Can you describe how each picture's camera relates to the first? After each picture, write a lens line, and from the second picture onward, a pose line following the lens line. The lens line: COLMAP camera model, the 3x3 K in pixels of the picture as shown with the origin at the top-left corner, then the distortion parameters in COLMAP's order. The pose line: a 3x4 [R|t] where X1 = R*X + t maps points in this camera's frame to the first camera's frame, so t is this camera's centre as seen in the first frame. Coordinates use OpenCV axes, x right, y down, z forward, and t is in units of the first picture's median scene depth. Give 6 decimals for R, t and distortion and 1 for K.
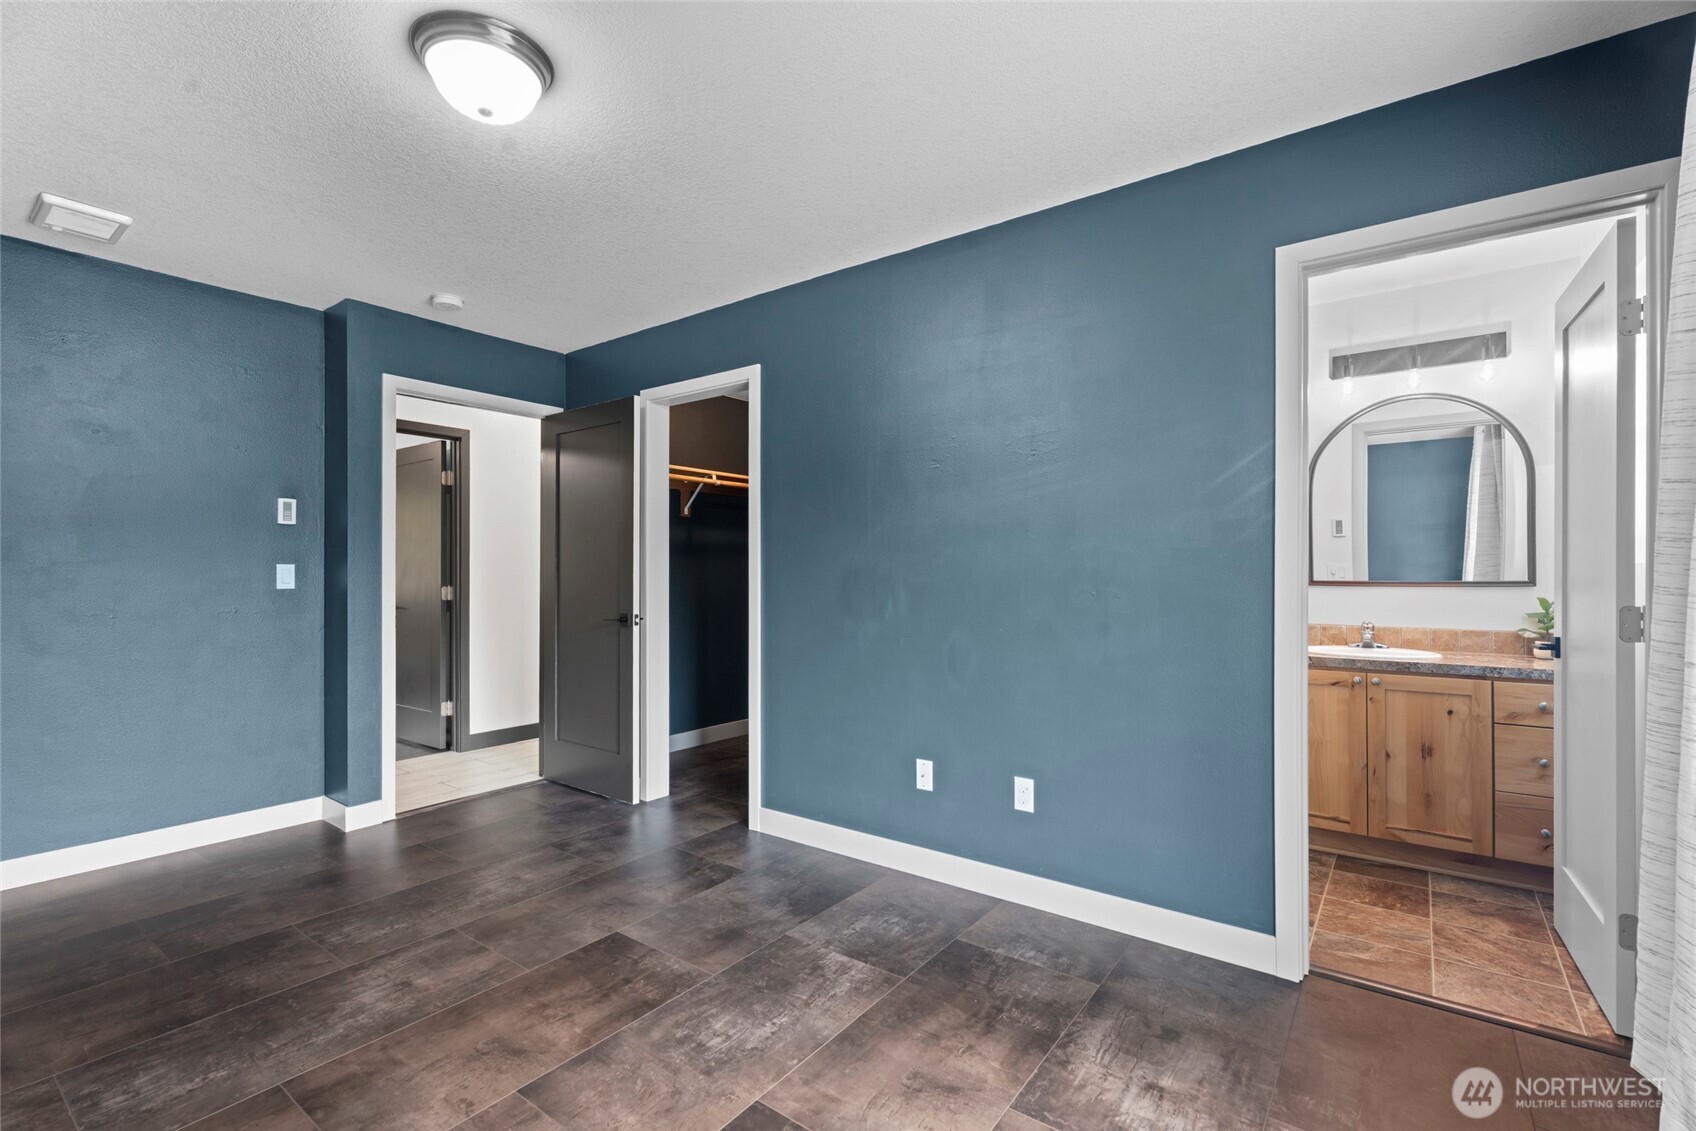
lens RADIAL K [[758.9, 0, 853.6], [0, 758.9, 566.6], [0, 0, 1]] dist [0.002661, -0.000240]
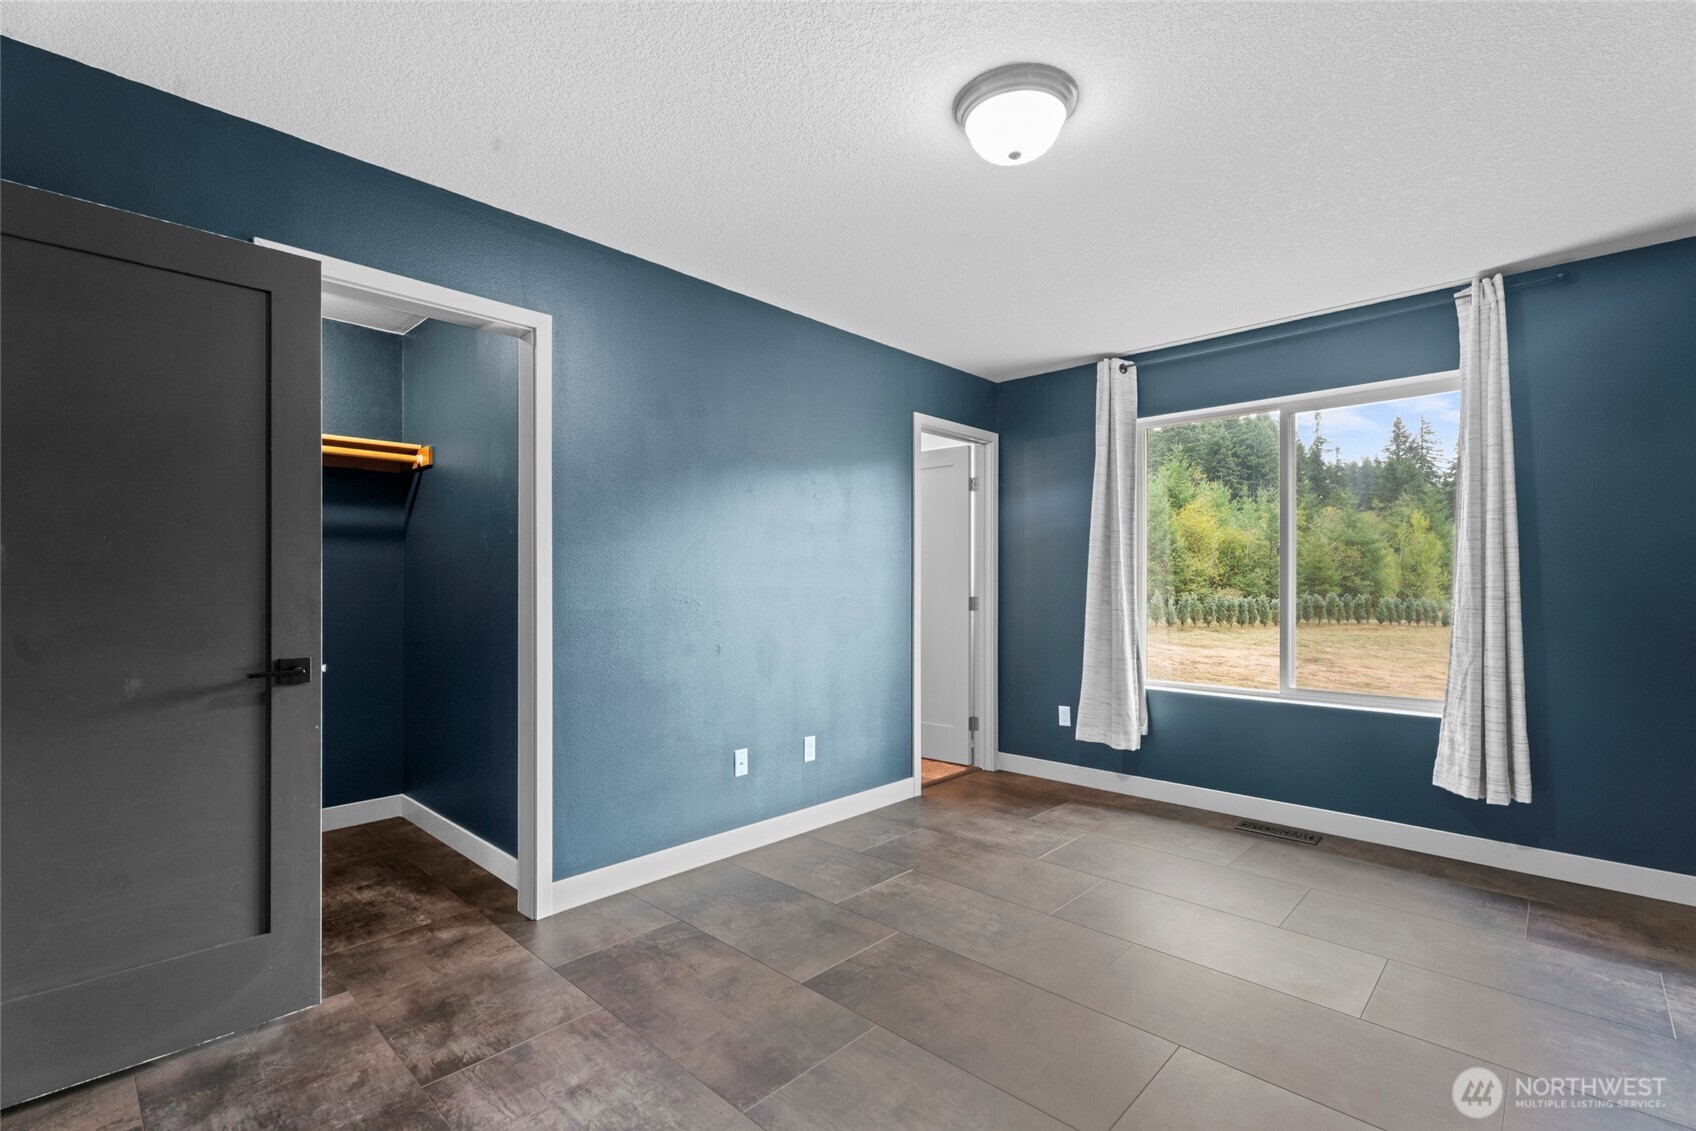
lens RADIAL K [[758.9, 0, 852.7], [0, 758.9, 576.6], [0, 0, 1]] dist [0.002661, -0.000240]
pose [[0.115149, 0.011012, 0.993287, -1.299509], [-0.008975, 0.999909, -0.010045, 0.010423], [-0.993308, -0.007759, 0.115238, 0.910129]]
